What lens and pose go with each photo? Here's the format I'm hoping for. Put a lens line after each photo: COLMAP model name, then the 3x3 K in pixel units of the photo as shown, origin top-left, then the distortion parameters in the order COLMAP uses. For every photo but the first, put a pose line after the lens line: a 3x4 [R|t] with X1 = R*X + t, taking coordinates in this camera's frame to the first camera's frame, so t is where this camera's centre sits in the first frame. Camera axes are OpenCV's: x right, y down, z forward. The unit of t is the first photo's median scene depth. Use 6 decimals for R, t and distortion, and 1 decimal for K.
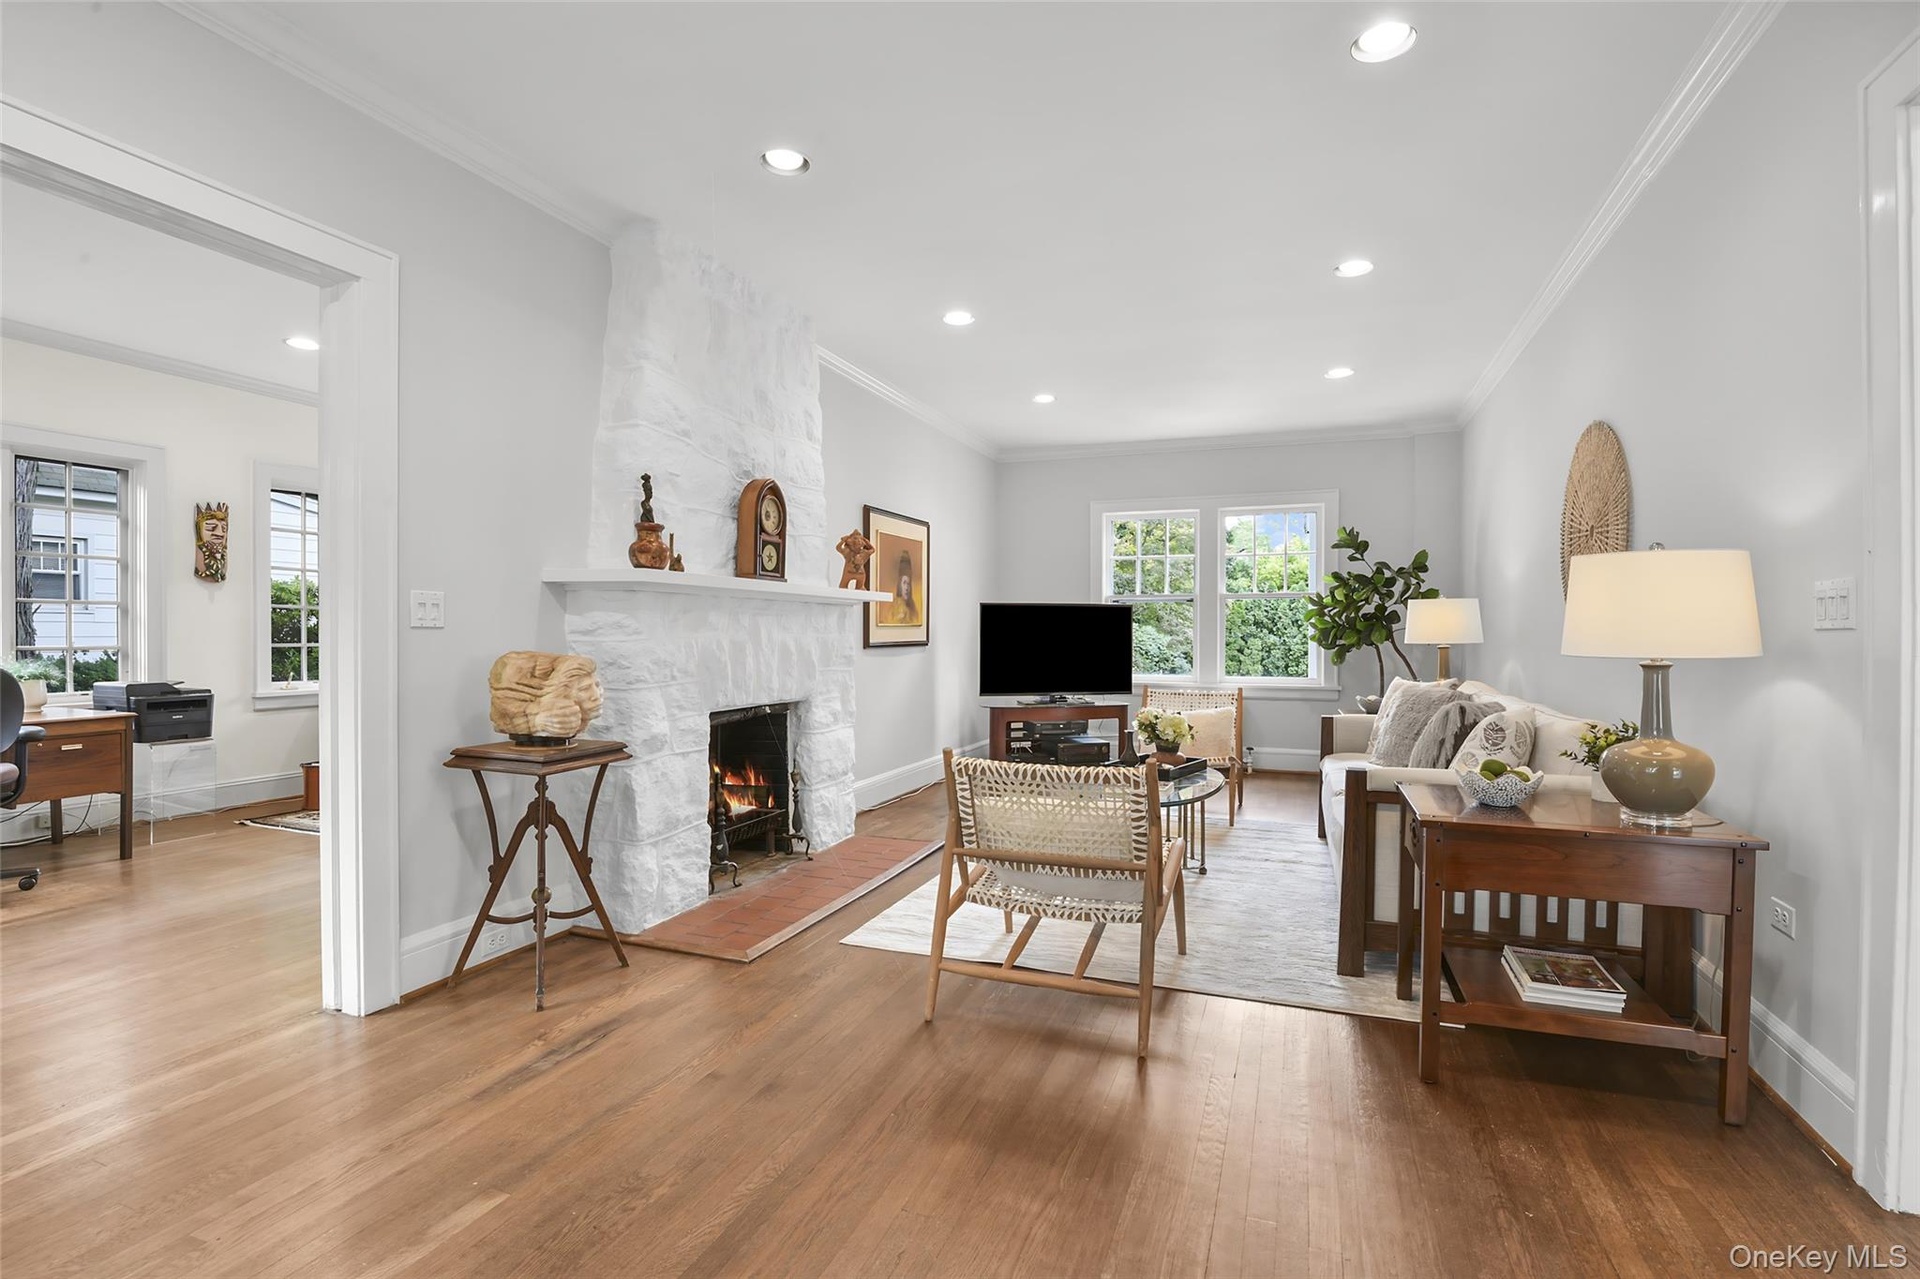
lens RADIAL K [[943.5, 0, 950.6], [0, 943.5, 632.6], [0, 0, 1]] dist [-0.025306, -0.003344]
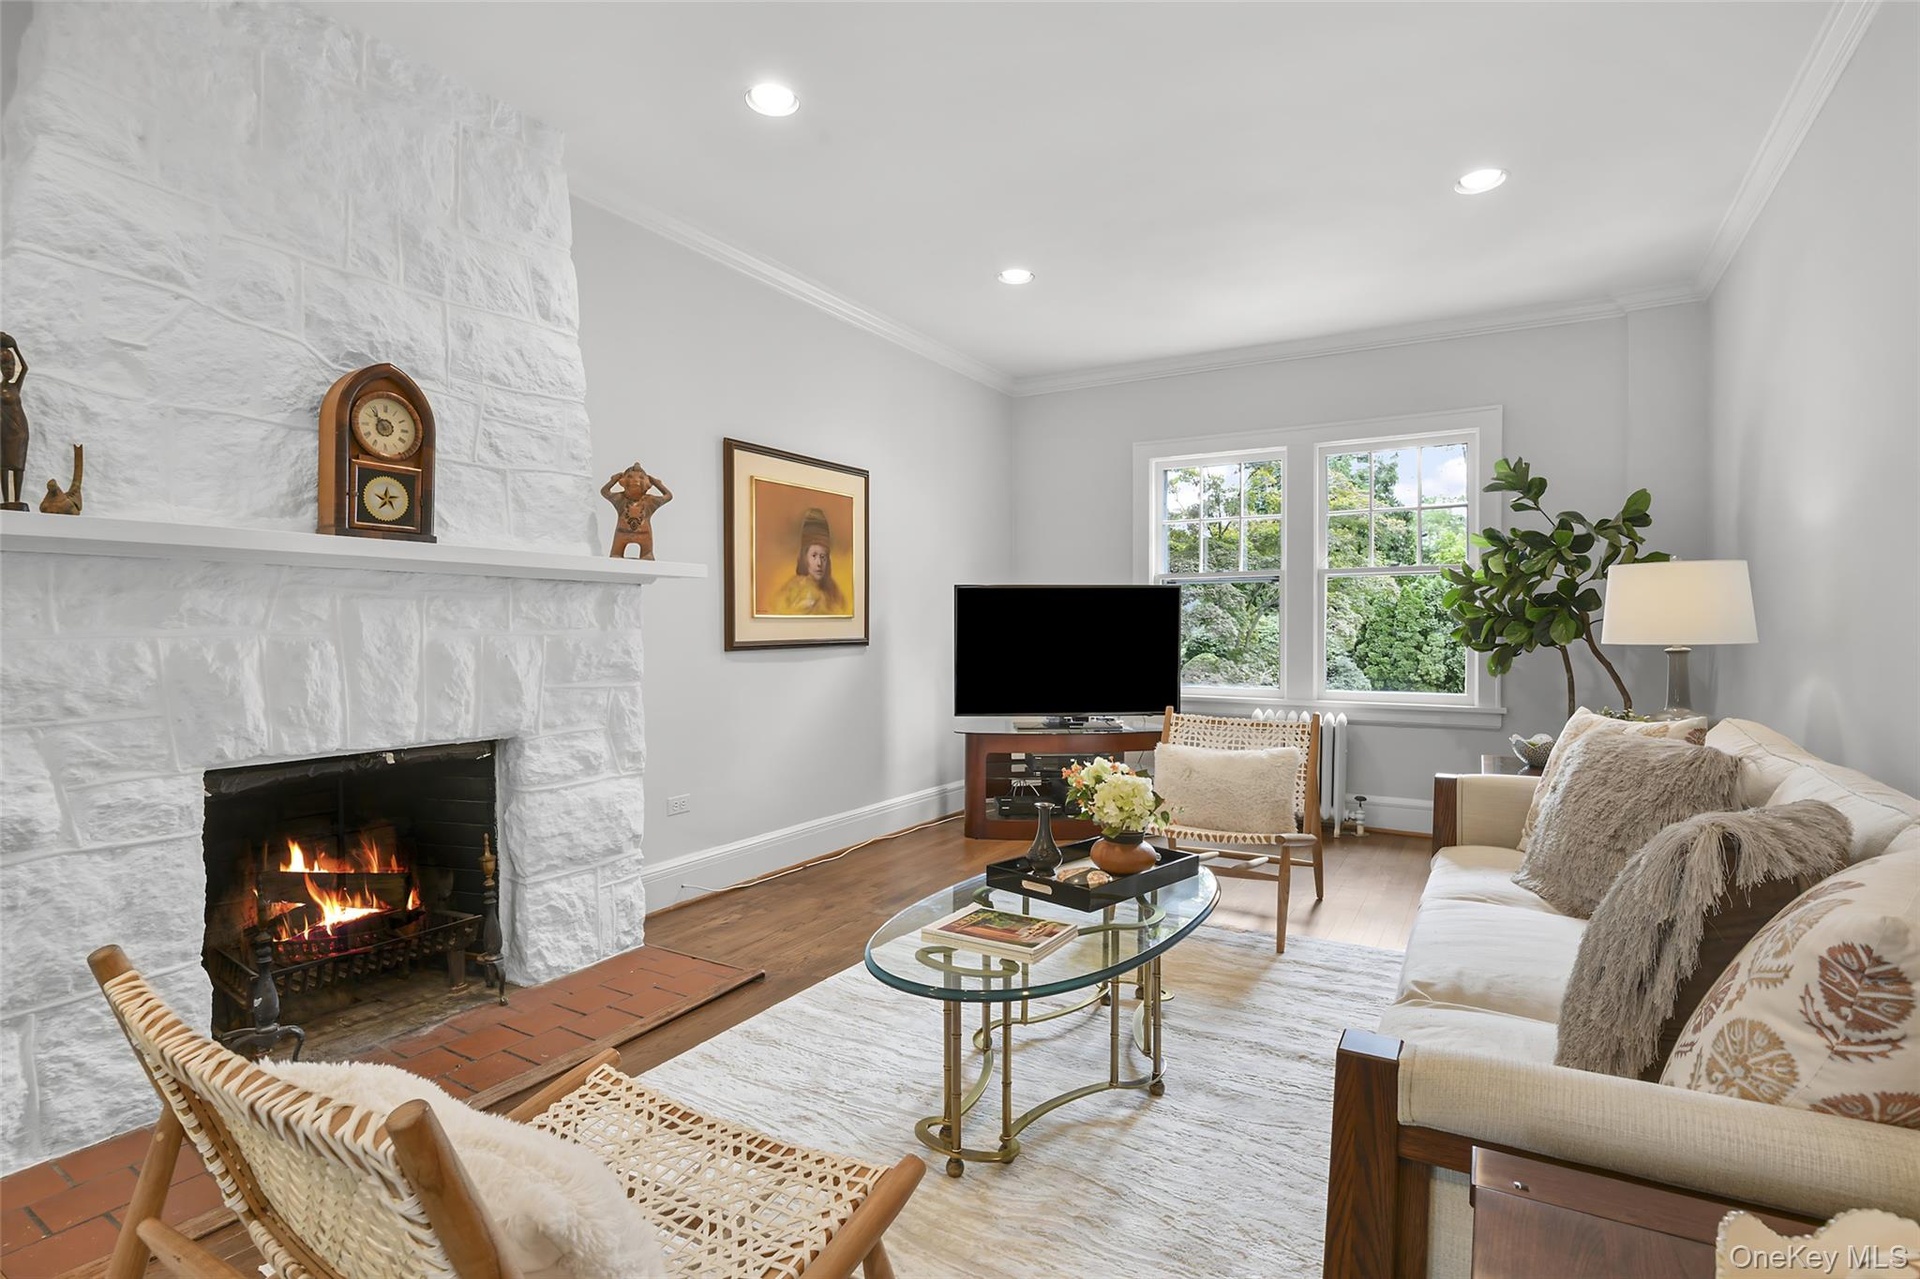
lens RADIAL K [[943.5, 0, 966.7], [0, 943.5, 635.0], [0, 0, 1]] dist [-0.025306, -0.003344]
pose [[0.985336, -0.001252, -0.170622, 0.200338], [0.002642, 0.999965, 0.007921, 0.000751], [0.170606, -0.008256, 0.985305, 0.377313]]
